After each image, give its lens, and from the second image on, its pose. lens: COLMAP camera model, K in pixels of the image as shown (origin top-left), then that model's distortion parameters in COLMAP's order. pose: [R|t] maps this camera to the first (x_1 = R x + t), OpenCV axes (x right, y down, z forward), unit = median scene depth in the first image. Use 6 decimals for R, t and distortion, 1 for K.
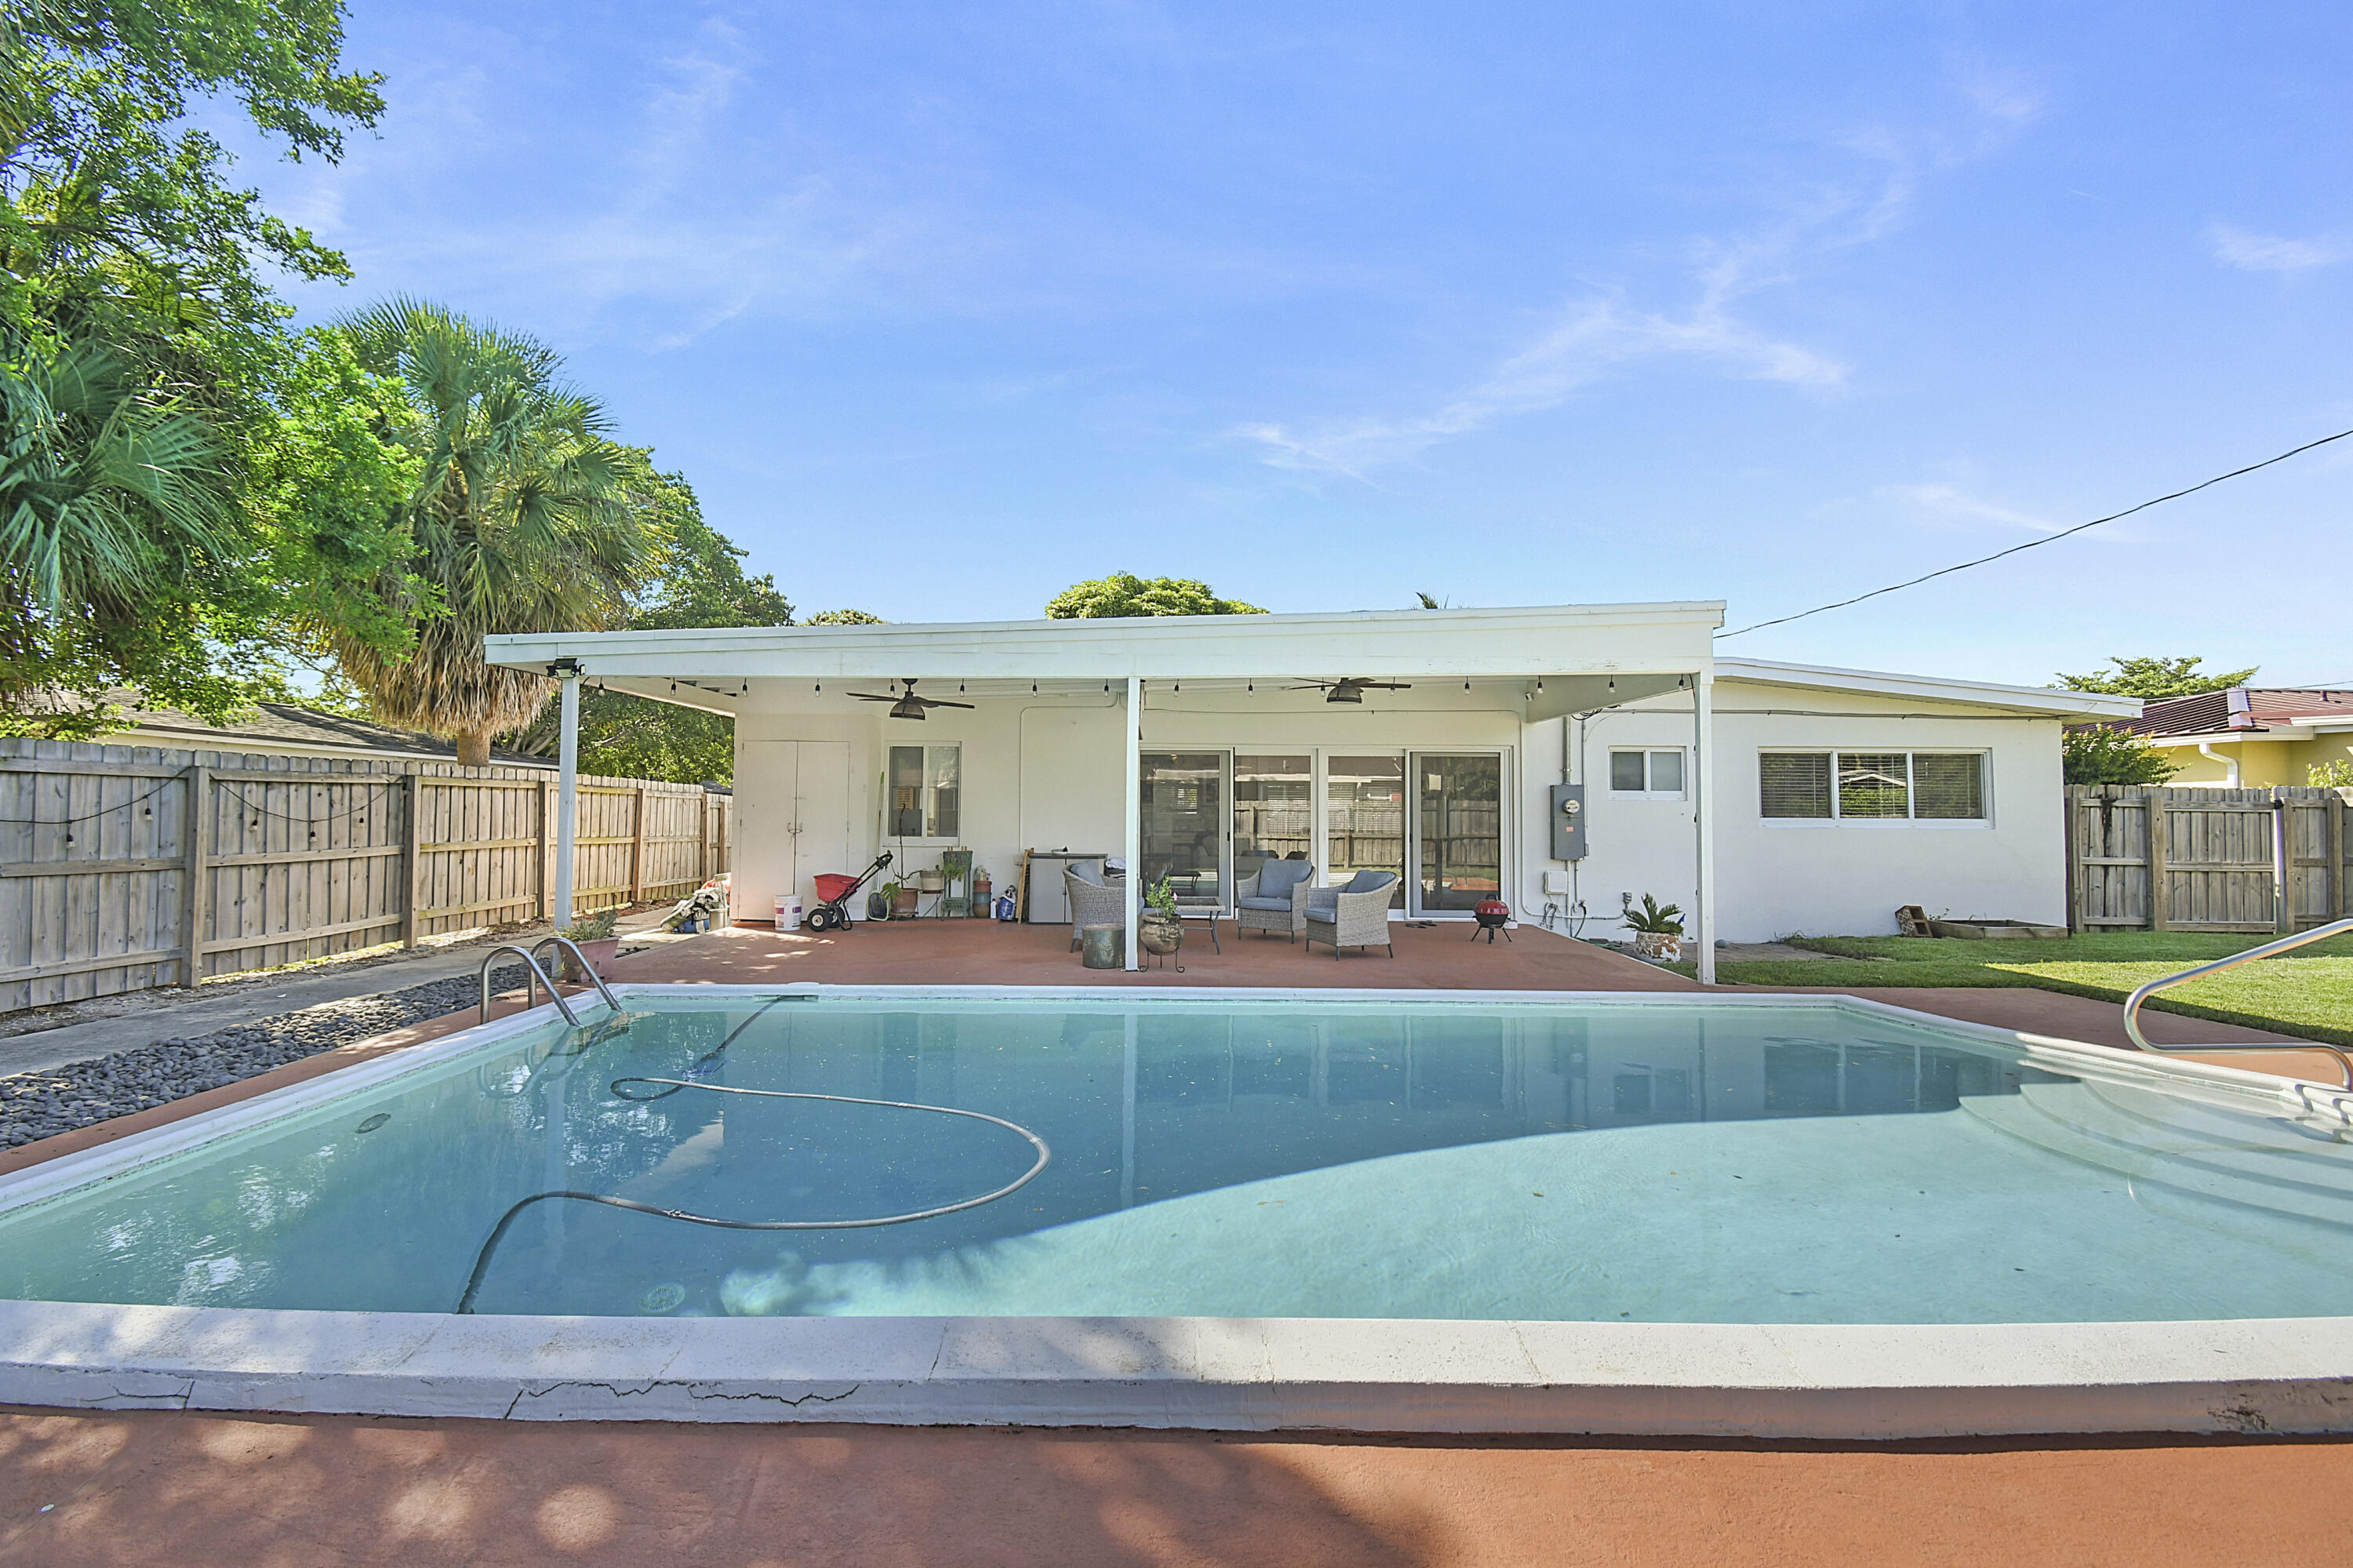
lens RADIAL K [[1028.9, 0, 1176.5], [0, 1028.9, 784.0], [0, 0, 1]] dist [0.036412, 0.000038]
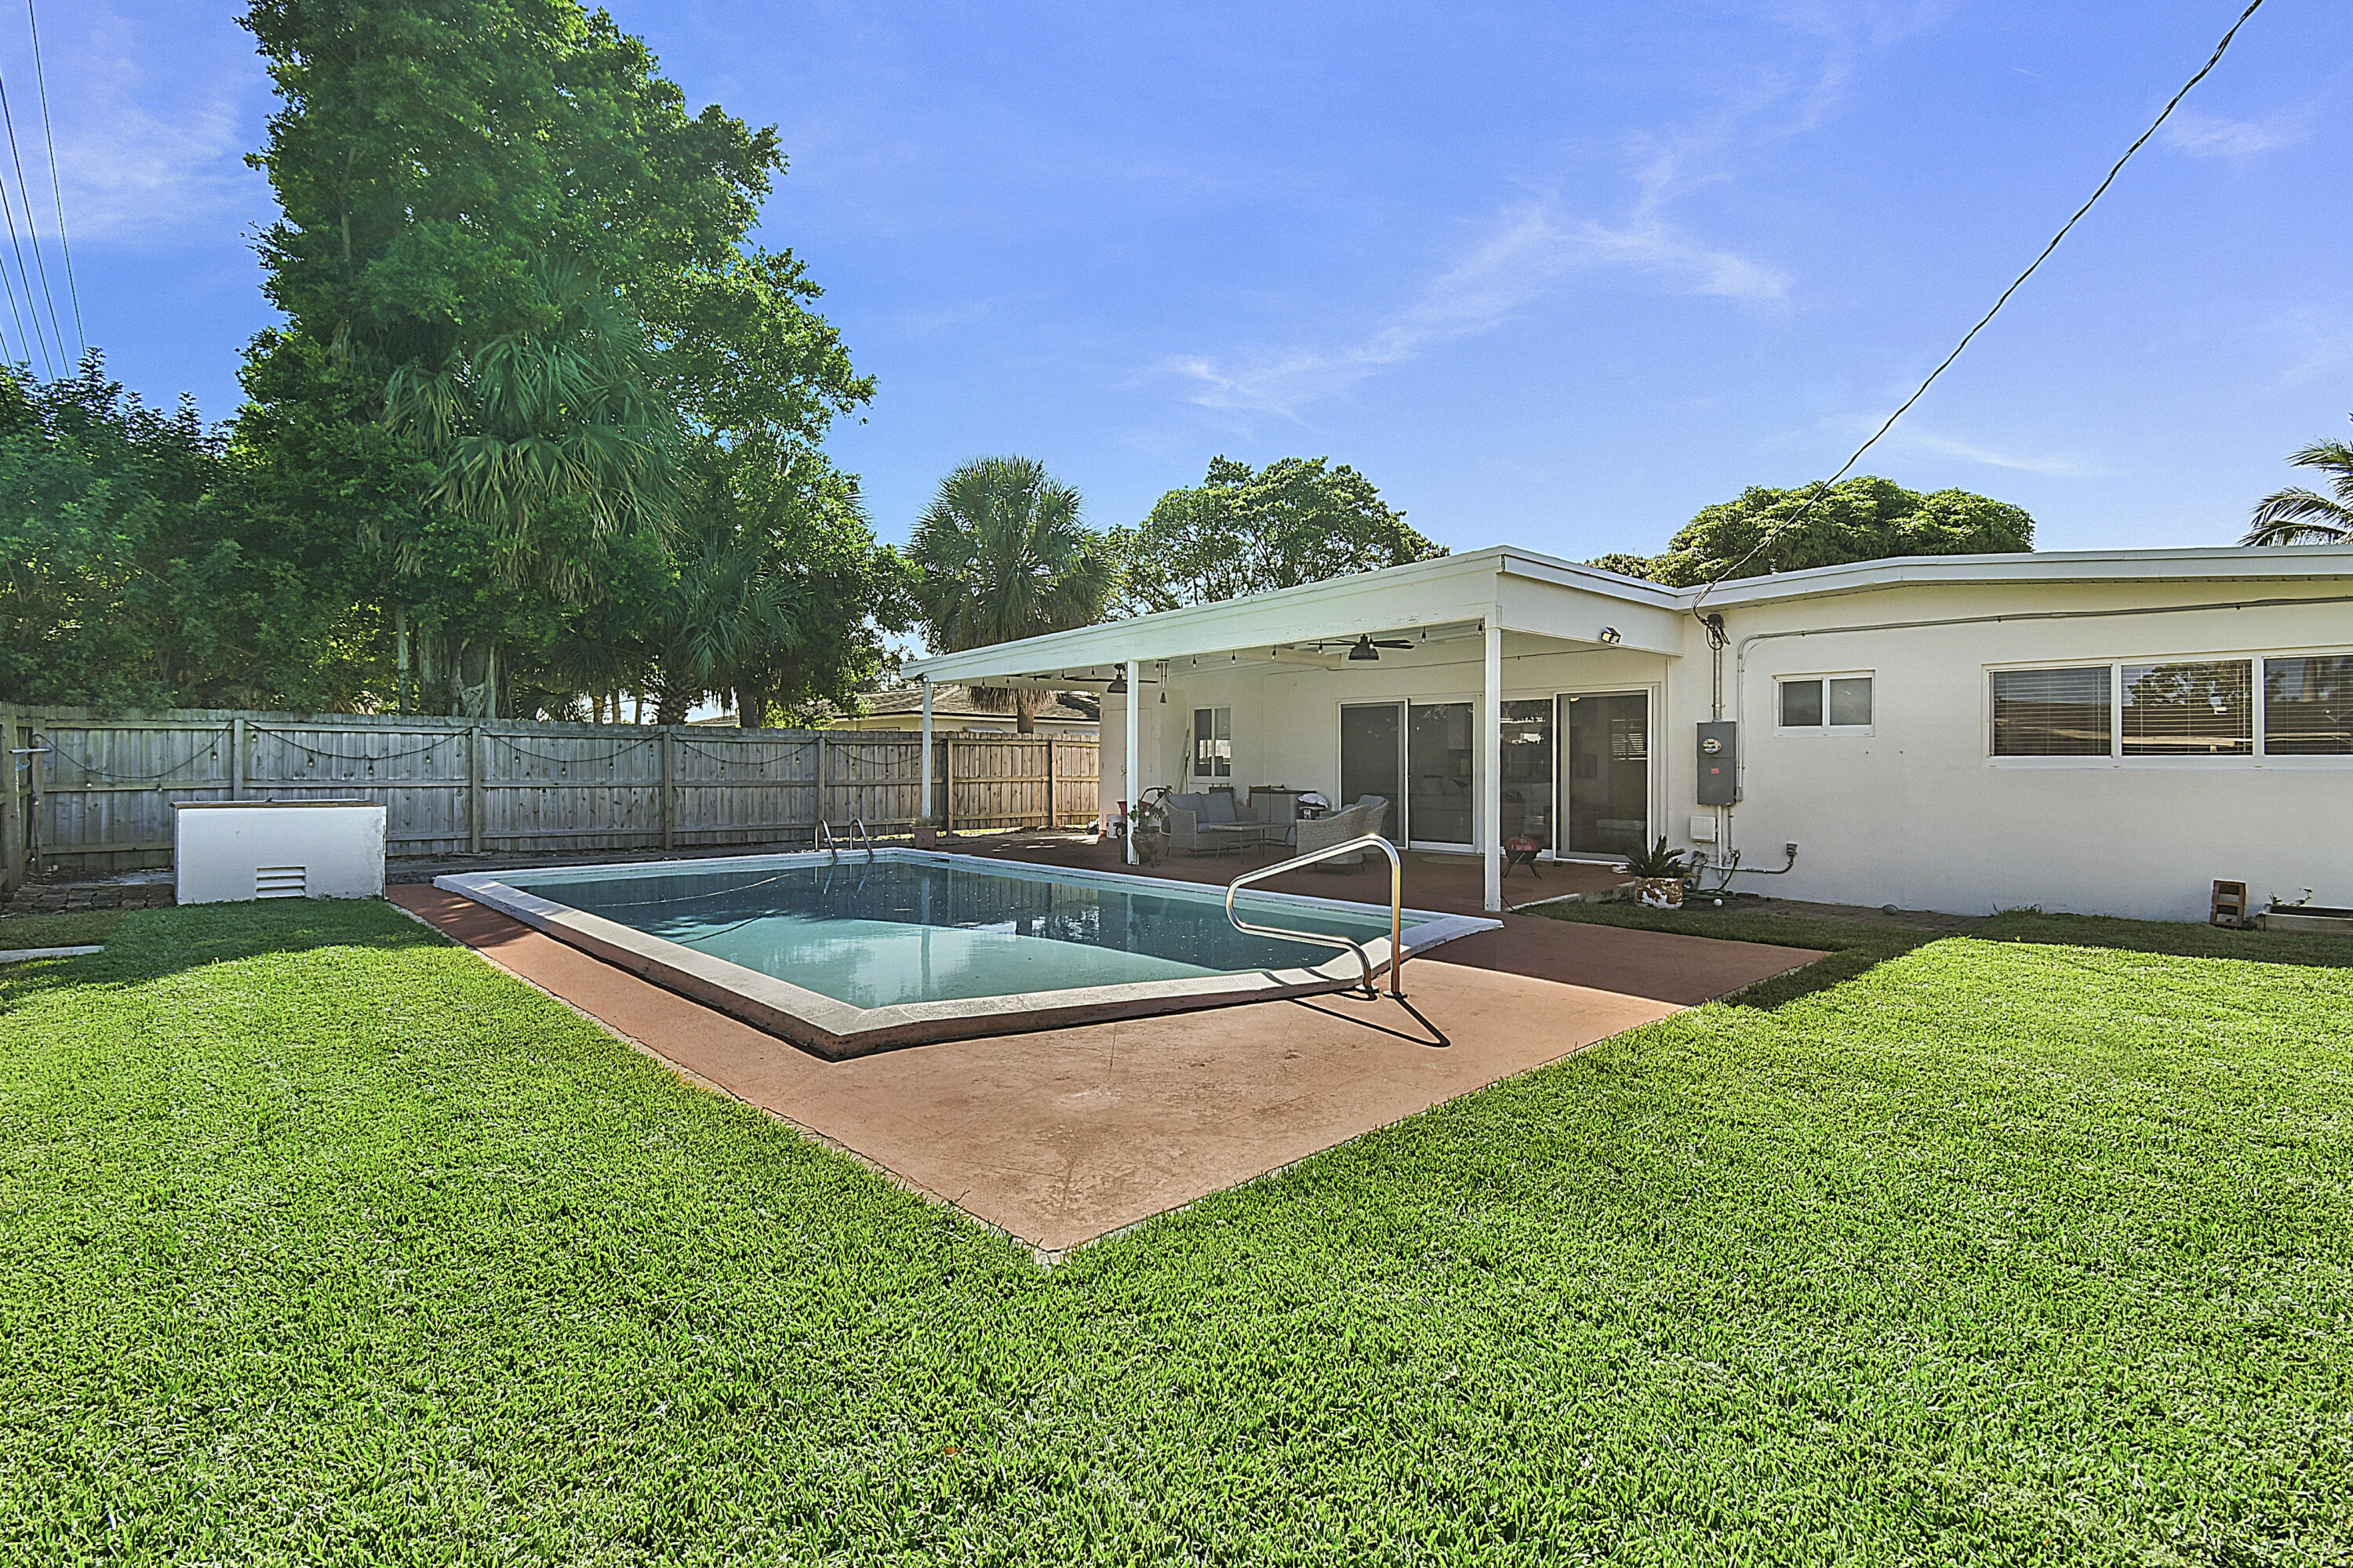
lens RADIAL K [[1075.3, 0, 1172.3], [0, 1075.3, 766.3], [0, 0, 1]] dist [0.002870, -0.013827]
pose [[0.694087, -0.001241, -0.719890, 0.720478], [0.025374, 0.999419, 0.022743, 0.006217], [0.719444, -0.034052, 0.693715, 0.006656]]
